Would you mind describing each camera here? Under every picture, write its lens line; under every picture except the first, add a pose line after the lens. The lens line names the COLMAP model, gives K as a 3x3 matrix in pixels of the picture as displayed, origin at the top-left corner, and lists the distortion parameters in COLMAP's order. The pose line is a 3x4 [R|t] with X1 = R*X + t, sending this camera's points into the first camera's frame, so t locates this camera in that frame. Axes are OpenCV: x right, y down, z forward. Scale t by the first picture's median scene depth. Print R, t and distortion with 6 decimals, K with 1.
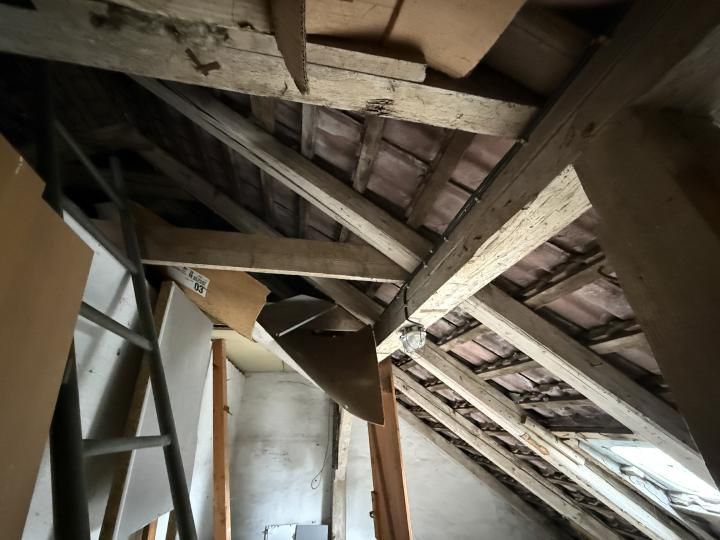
lens RADIAL K [[287.5, 0, 358.0], [0, 287.5, 269.7], [0, 0, 1]] dist [0.000434, -0.000323]
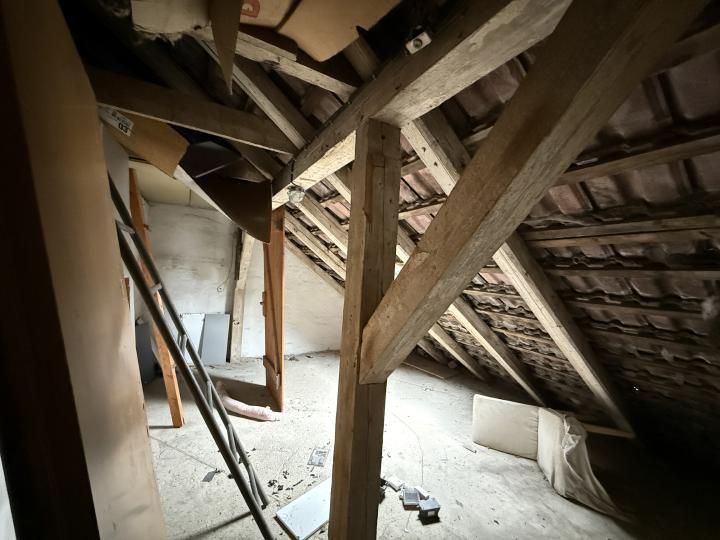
lens RADIAL K [[287.5, 0, 358.0], [0, 287.5, 269.7], [0, 0, 1]] dist [0.000434, -0.000323]
pose [[0.943934, 0.073663, 0.321811, 0.031031], [-0.217772, 0.871563, 0.439265, -0.110225], [-0.248121, -0.484719, 0.838739, -0.385786]]
